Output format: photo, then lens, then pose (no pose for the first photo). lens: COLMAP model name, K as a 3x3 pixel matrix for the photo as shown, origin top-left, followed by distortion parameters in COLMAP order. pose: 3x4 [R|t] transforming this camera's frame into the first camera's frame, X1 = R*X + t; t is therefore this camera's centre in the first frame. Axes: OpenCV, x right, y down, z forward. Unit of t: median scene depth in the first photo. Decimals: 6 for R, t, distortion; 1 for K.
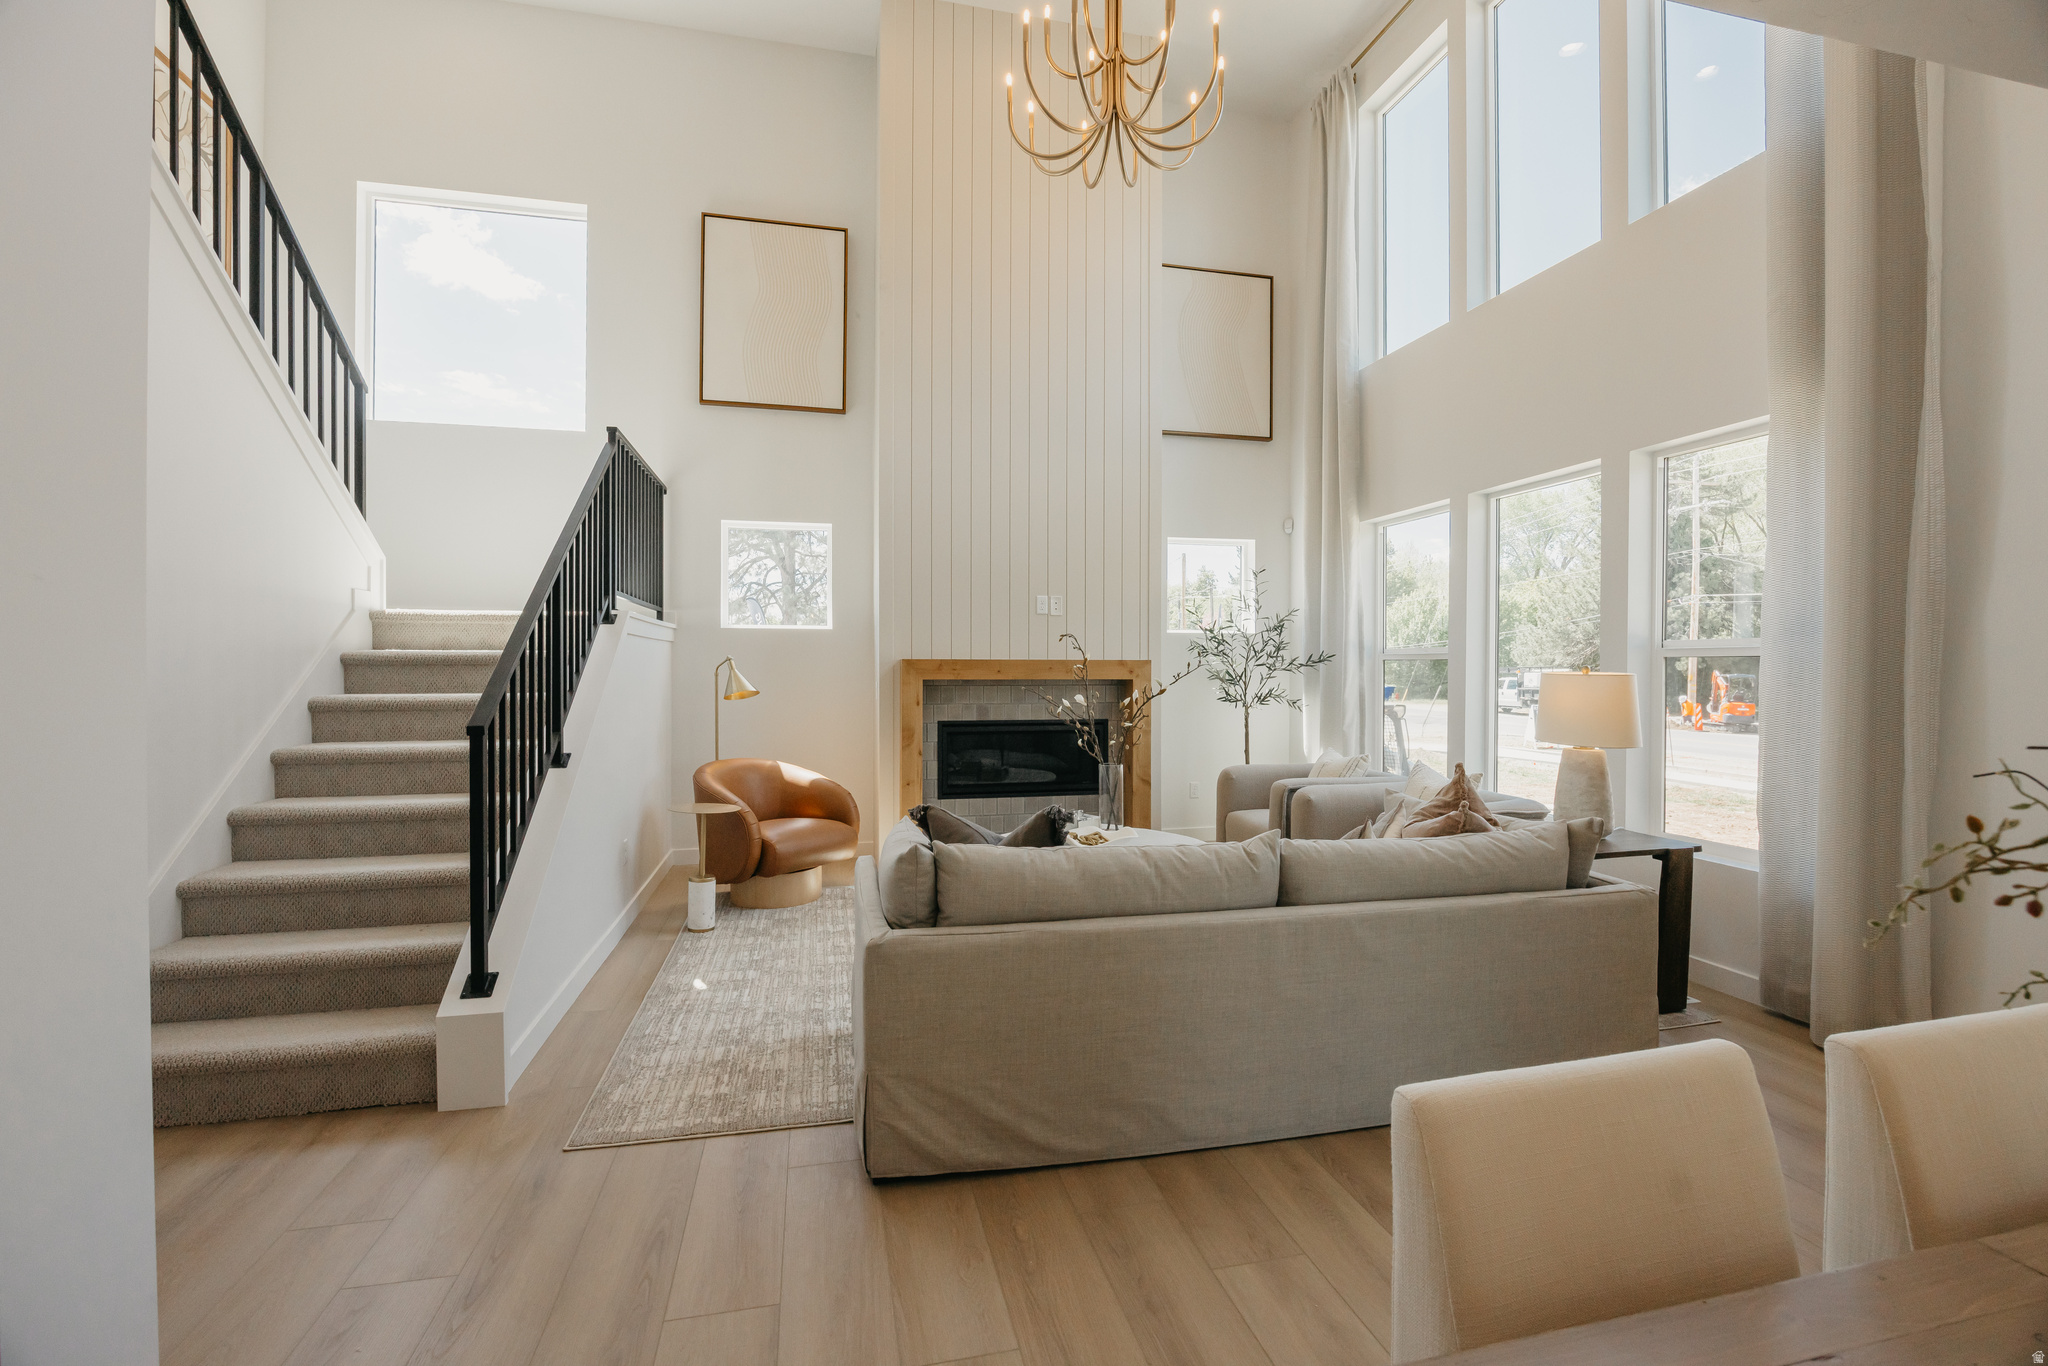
lens RADIAL K [[898.7, 0, 1028.5], [0, 898.7, 672.3], [0, 0, 1]] dist [-0.017416, -0.000373]
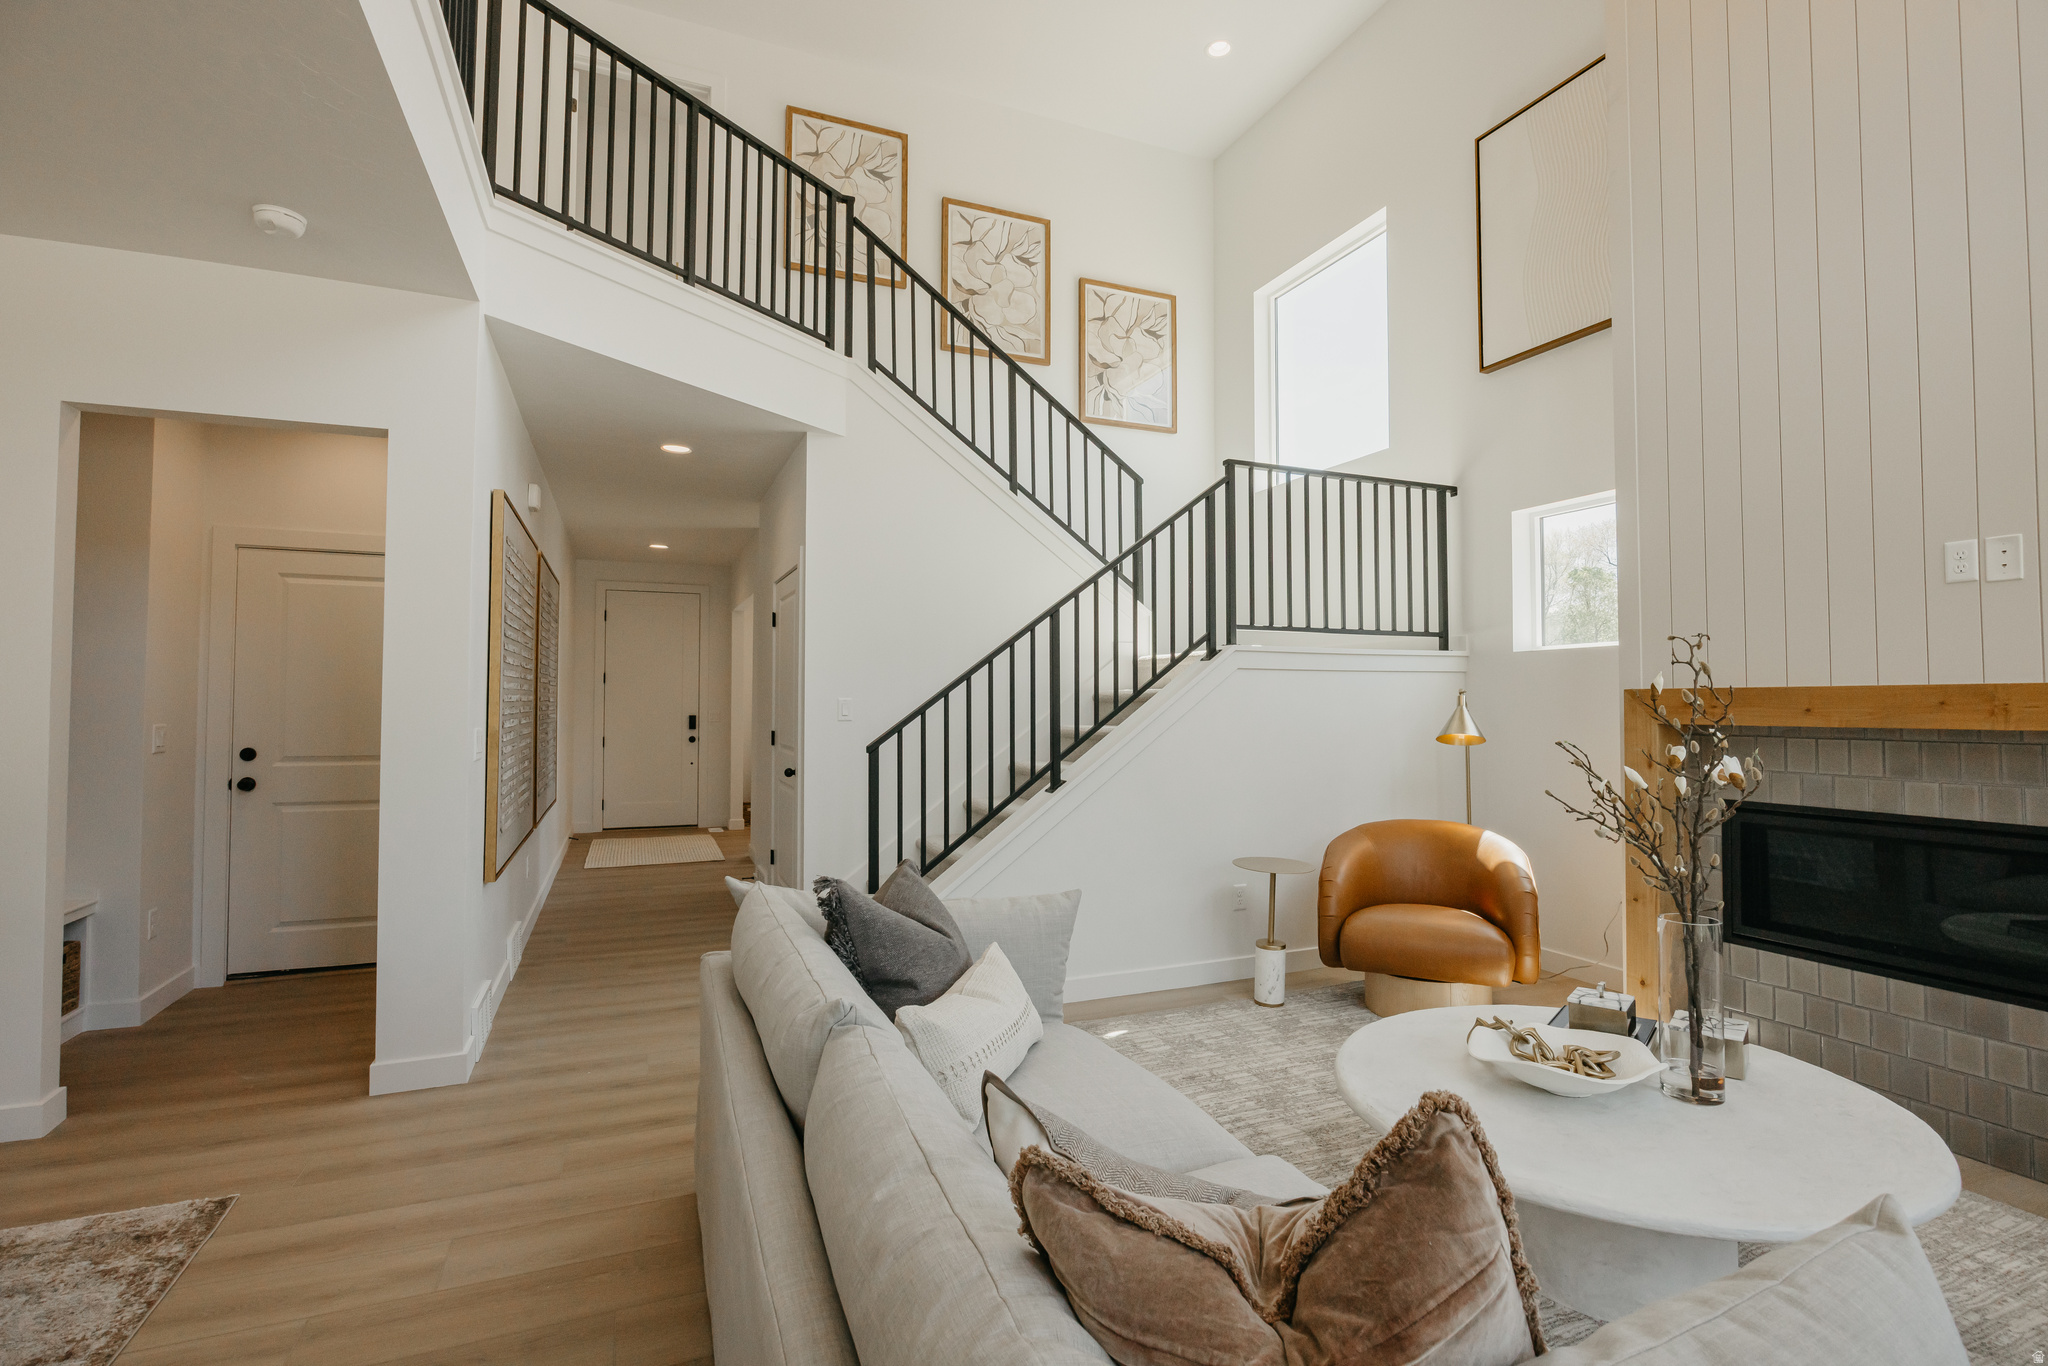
lens RADIAL K [[952.0, 0, 1024.6], [0, 952.0, 673.9], [0, 0, 1]] dist [-0.010797, -0.000024]
pose [[0.151029, -0.032772, -0.987986, 0.505076], [-0.004291, 0.999419, -0.033808, -0.001951], [0.988520, 0.009345, 0.150800, 0.593148]]
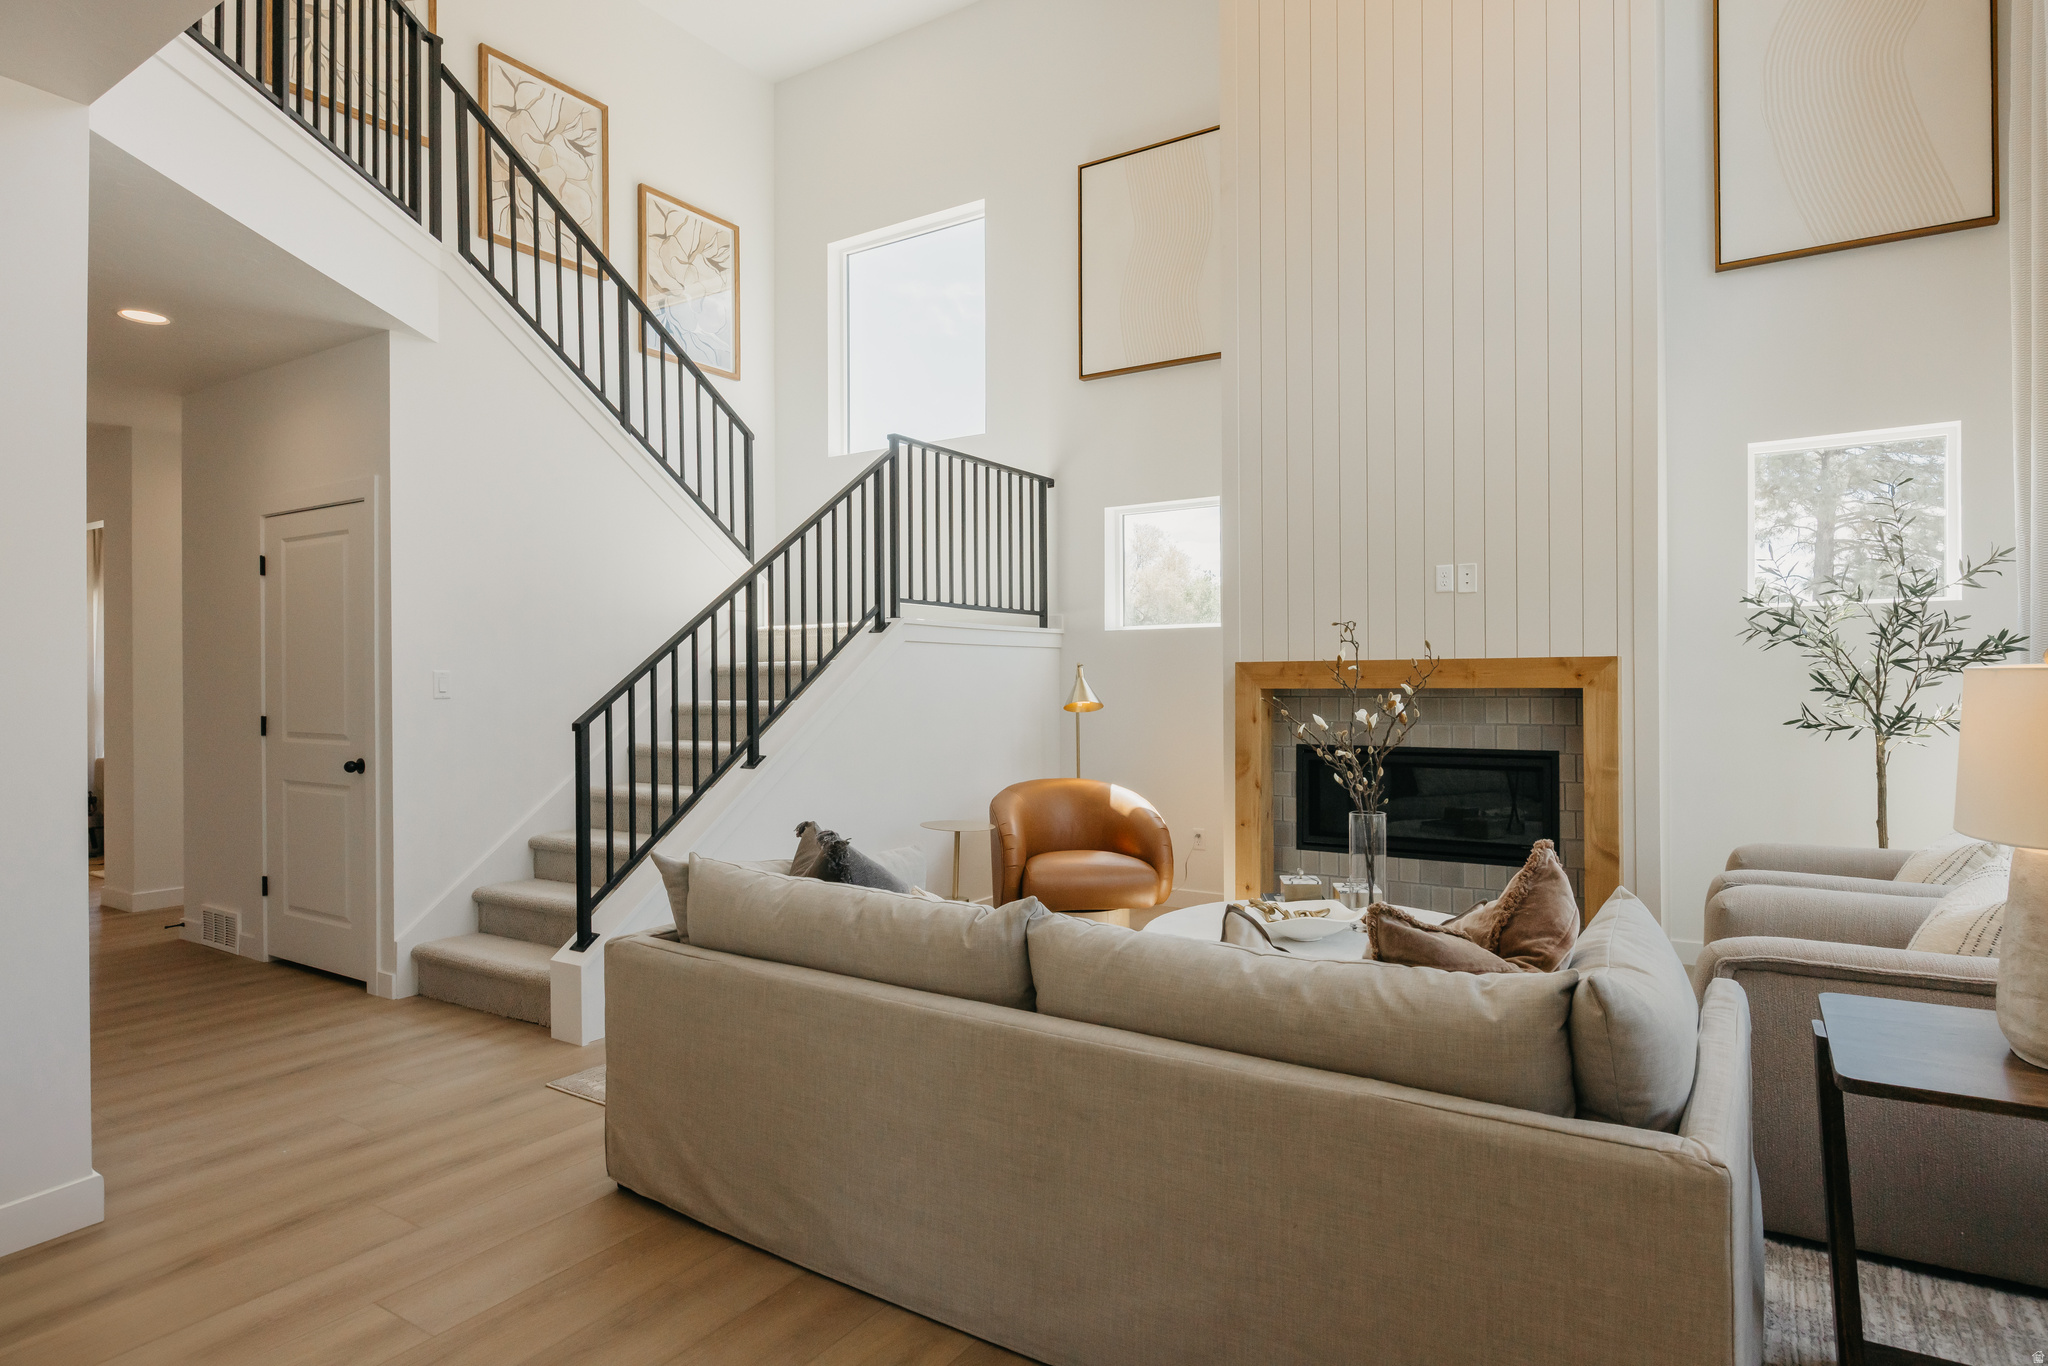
lens RADIAL K [[1134.5, 0, 1019.3], [0, 1134.5, 683.2], [0, 0, 1]] dist [-0.000670, -0.001366]
pose [[0.684187, -0.005561, -0.729285, 0.525534], [0.003969, 0.999985, -0.003901, 0.007556], [0.729295, -0.000226, 0.684199, 0.226096]]
